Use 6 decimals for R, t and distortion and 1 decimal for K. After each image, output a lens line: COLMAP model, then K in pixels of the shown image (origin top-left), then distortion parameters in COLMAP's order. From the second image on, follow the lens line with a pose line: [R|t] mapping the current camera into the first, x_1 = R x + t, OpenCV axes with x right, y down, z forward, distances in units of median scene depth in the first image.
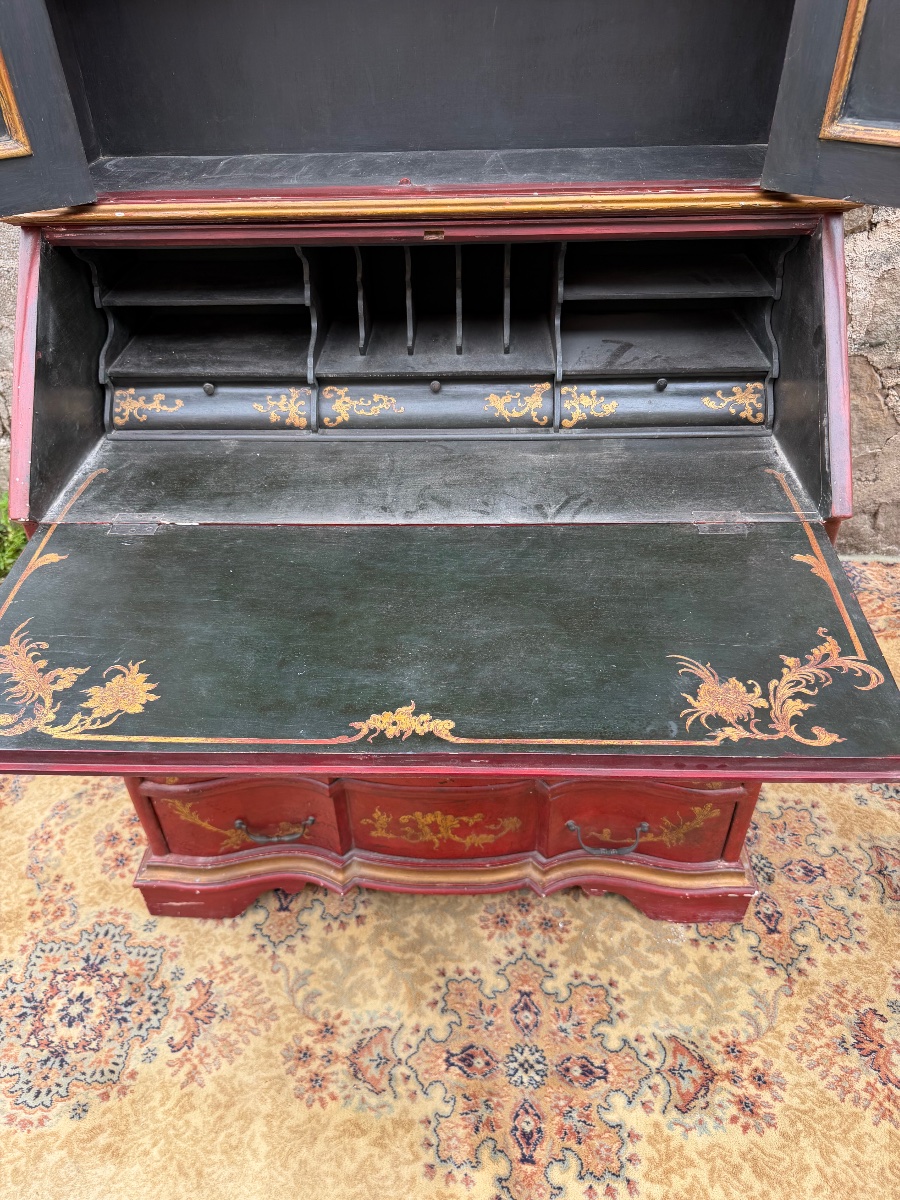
lens RADIAL K [[834.2, 0, 452.1], [0, 834.2, 598.4], [0, 0, 1]] dist [0.038293, -0.052767]
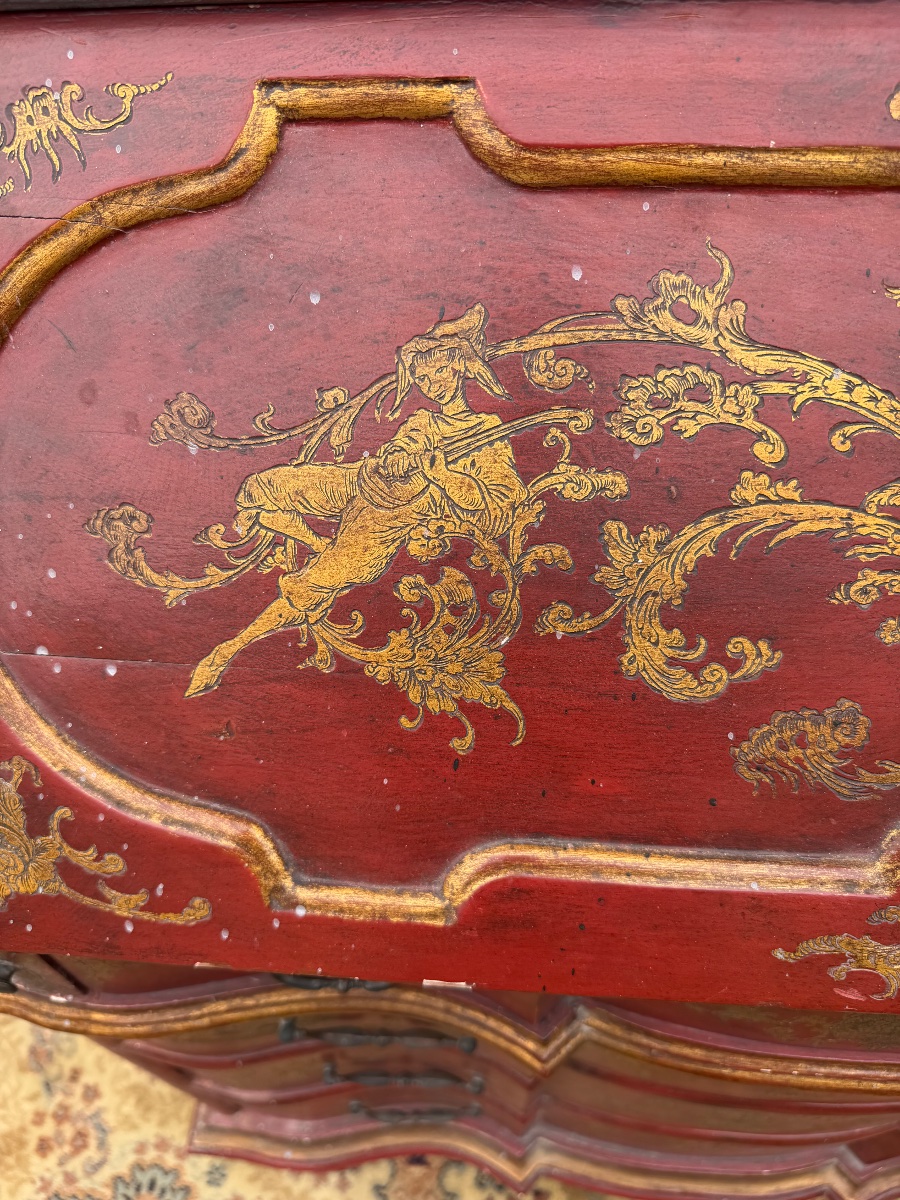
lens RADIAL K [[834.2, 0, 453.3], [0, 834.2, 585.0], [0, 0, 1]] dist [0.038293, -0.052767]
pose [[0.999135, 0.022963, -0.034661, -0.167755], [-0.014391, 0.973117, 0.229863, -0.225254], [0.039007, -0.229165, 0.972606, 0.493368]]
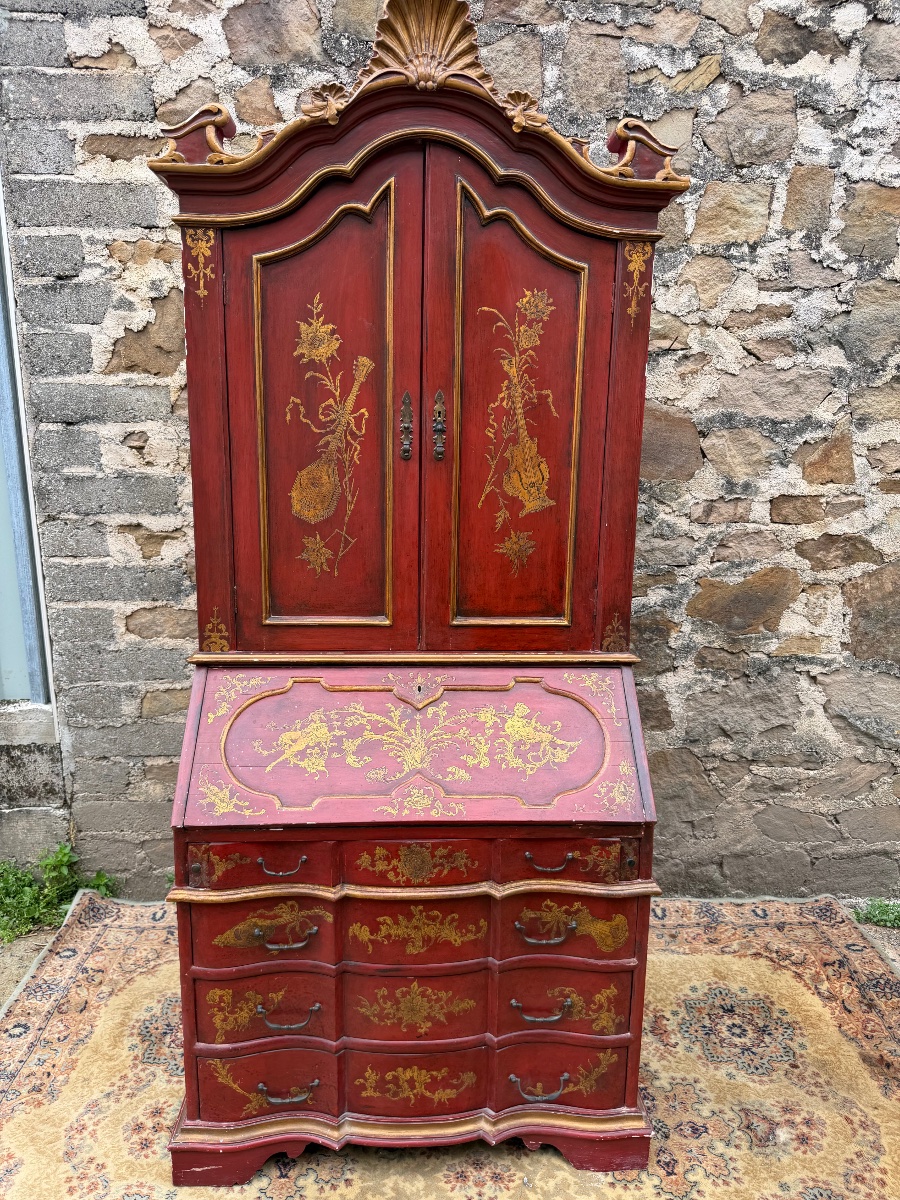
lens RADIAL K [[834.2, 0, 455.5], [0, 834.2, 595.2], [0, 0, 1]] dist [0.038293, -0.052767]
pose [[0.995083, 0.024826, 0.095885, -0.093761], [0.023265, 0.882413, -0.469900, 0.213027], [-0.096276, 0.469820, 0.877496, -0.522921]]
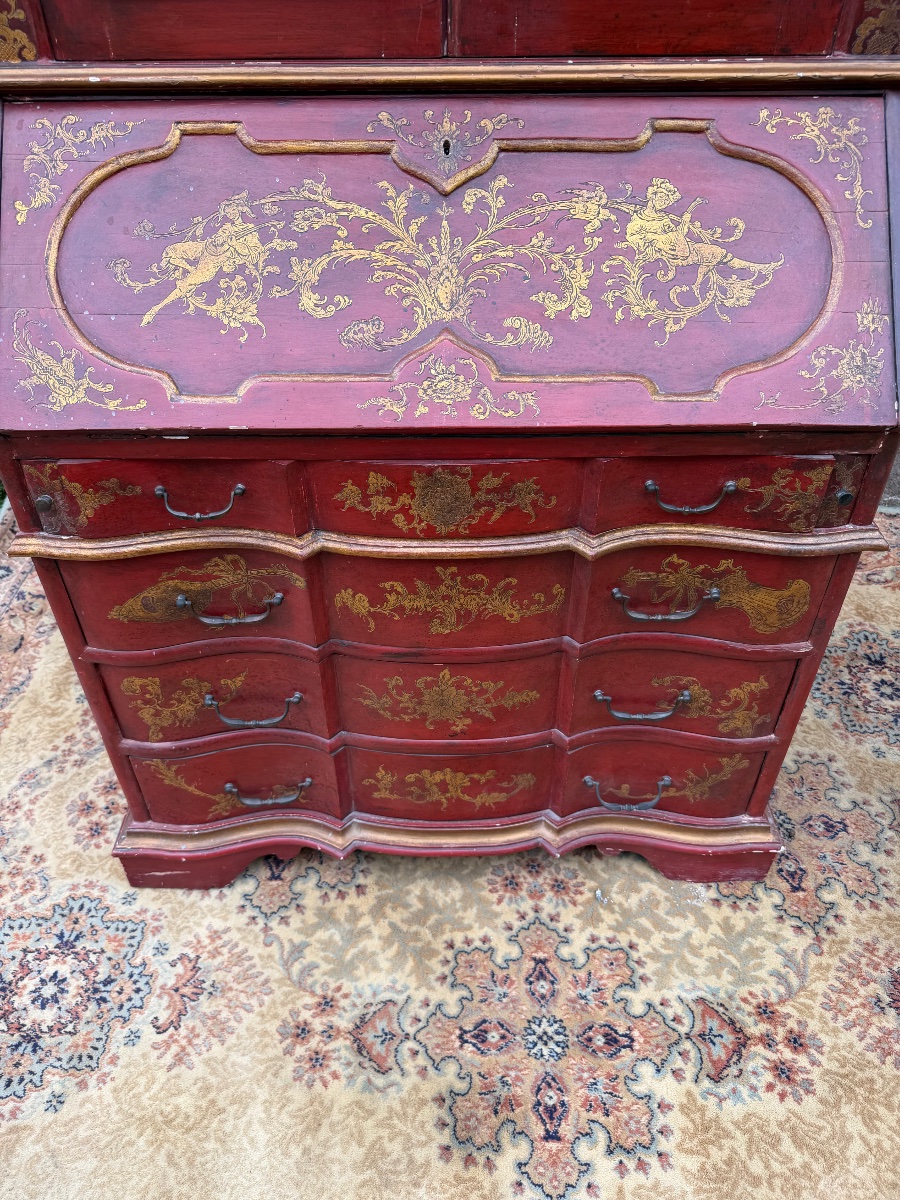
lens RADIAL K [[834.2, 0, 452.1], [0, 834.2, 592.9], [0, 0, 1]] dist [0.038293, -0.052767]
pose [[0.999070, -0.006869, 0.042570, -0.045812], [0.006294, 0.999887, 0.013622, 0.047554], [-0.042658, -0.013341, 0.999001, 0.074821]]
